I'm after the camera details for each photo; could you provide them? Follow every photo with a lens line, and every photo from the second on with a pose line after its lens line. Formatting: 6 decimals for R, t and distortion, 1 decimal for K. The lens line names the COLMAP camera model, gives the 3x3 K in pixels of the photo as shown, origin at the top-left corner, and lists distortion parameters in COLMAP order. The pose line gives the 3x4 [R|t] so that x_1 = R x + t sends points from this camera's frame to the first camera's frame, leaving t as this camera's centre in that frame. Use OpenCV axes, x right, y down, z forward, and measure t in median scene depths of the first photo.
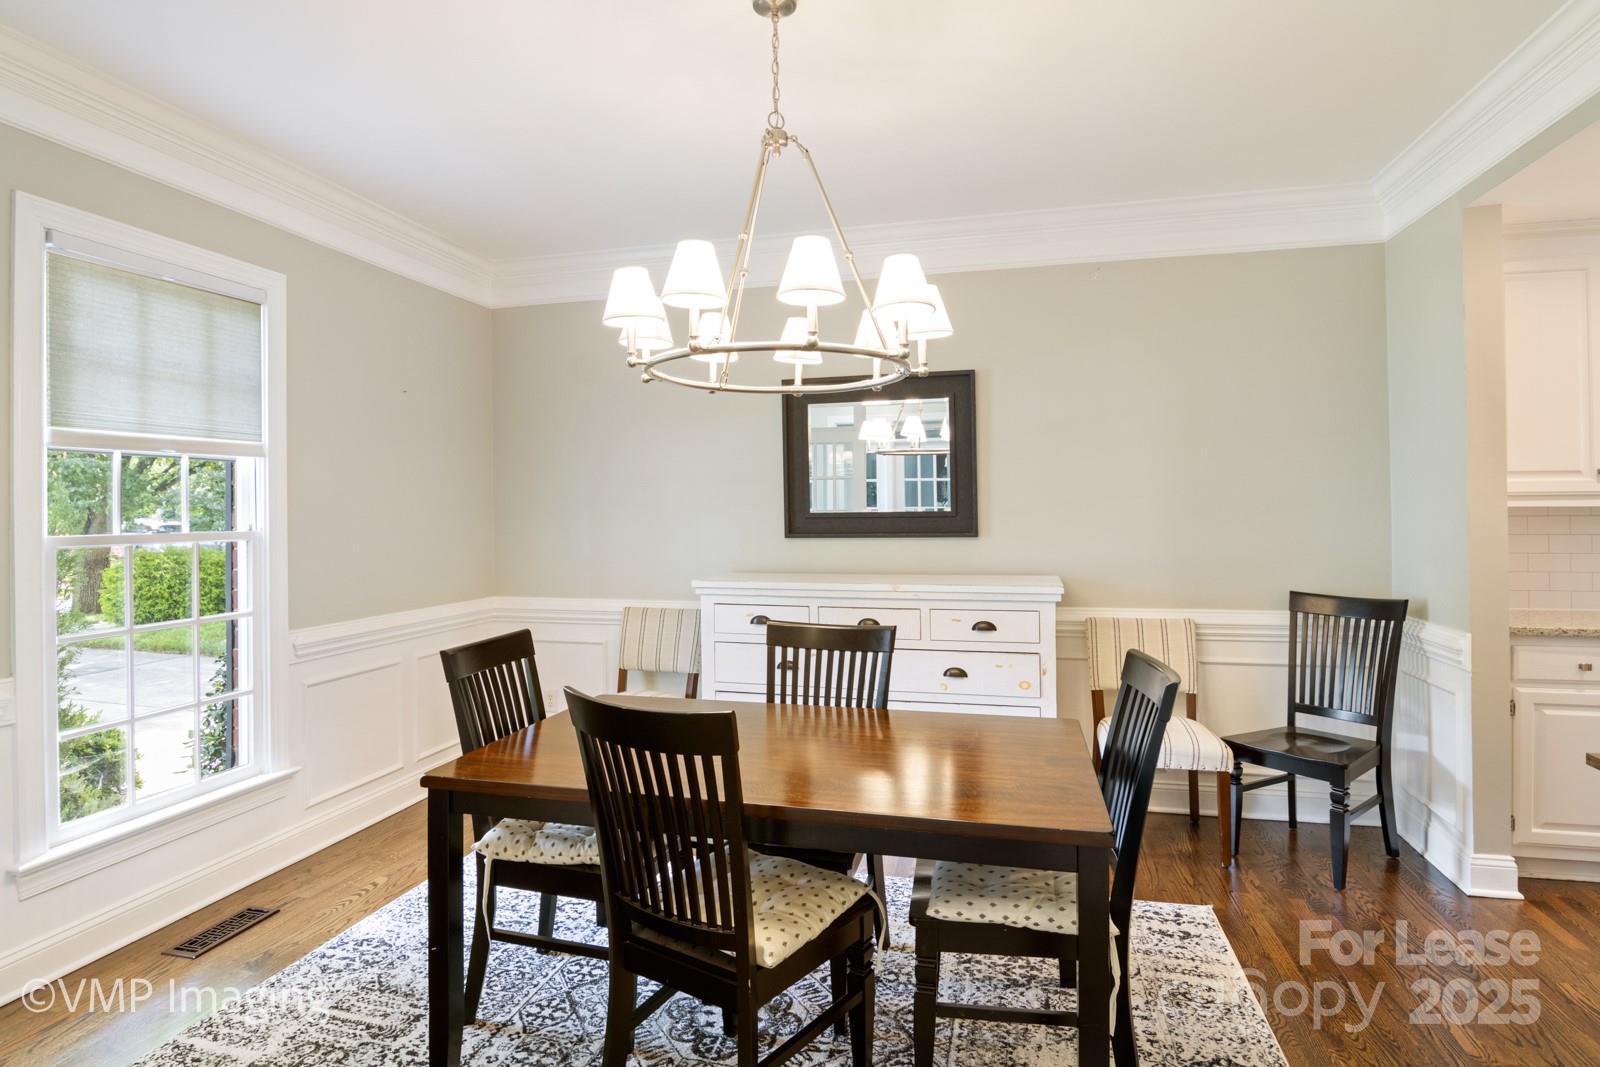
lens RADIAL K [[839.6, 0, 804.8], [0, 839.6, 511.3], [0, 0, 1]] dist [-0.014484, -0.001054]
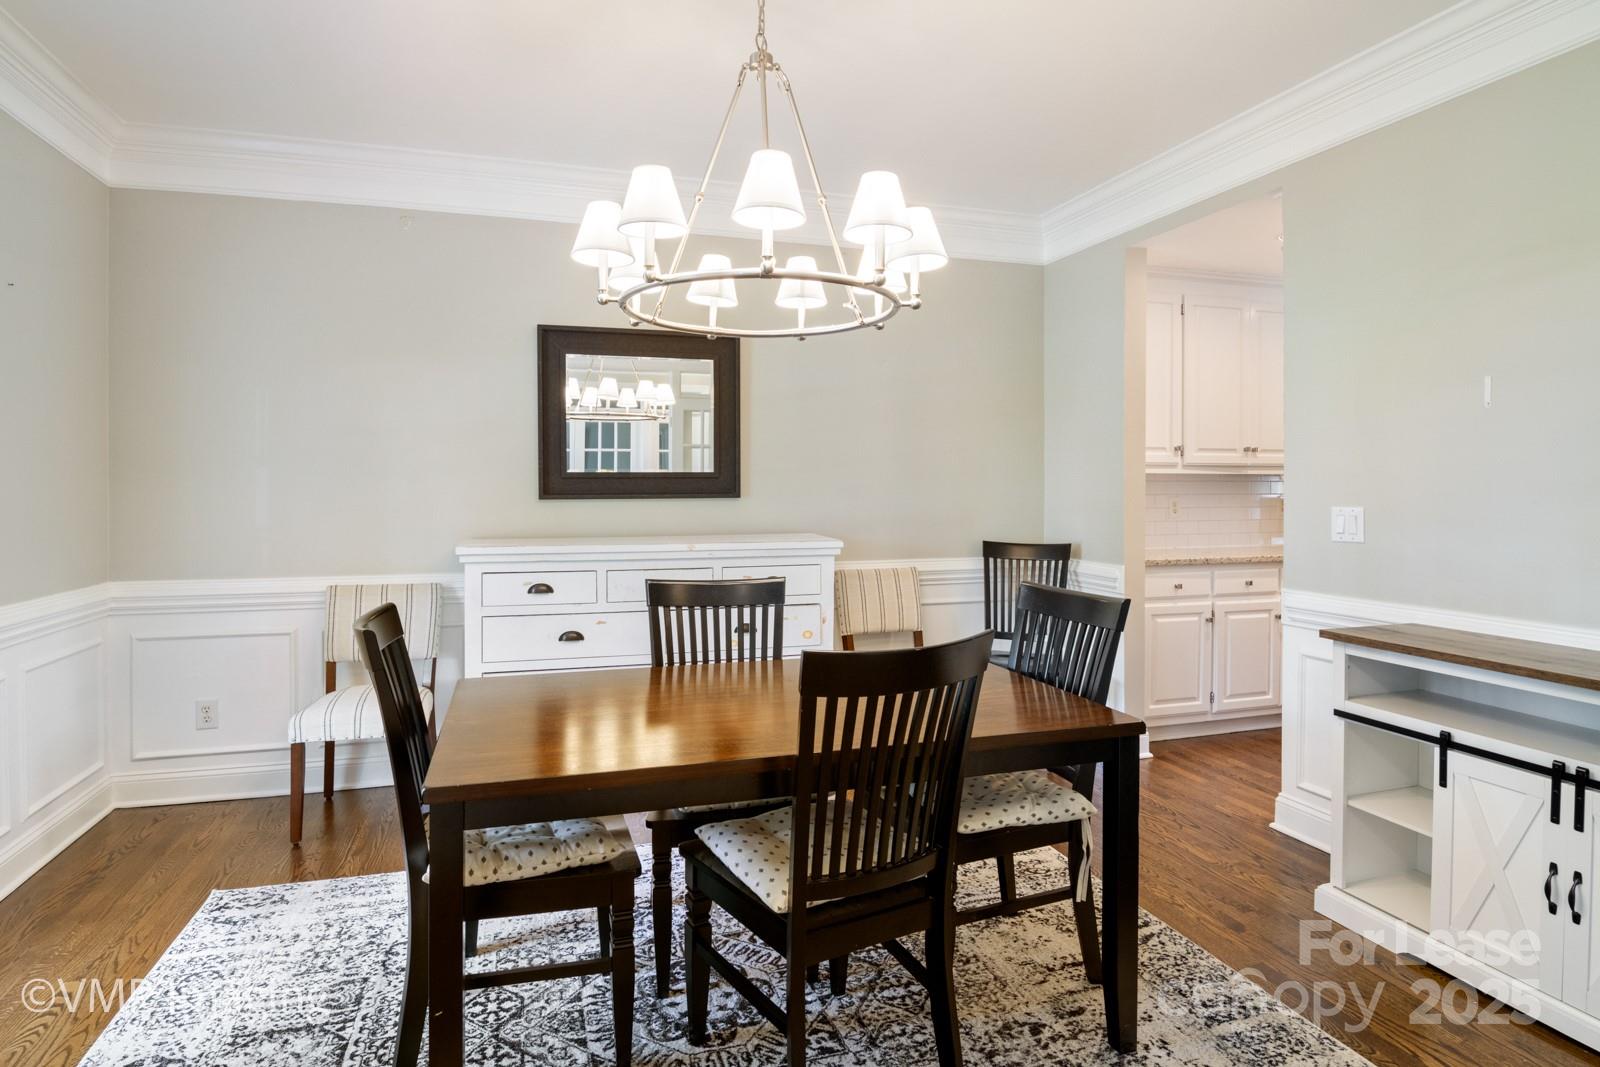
lens RADIAL K [[840.8, 0, 795.5], [0, 840.8, 492.2], [0, 0, 1]] dist [-0.003281, -0.009680]
pose [[0.859459, -0.002051, 0.511200, -0.355652], [-0.009319, 0.999763, 0.019678, 0.004111], [-0.511120, -0.021676, 0.859236, 0.099258]]
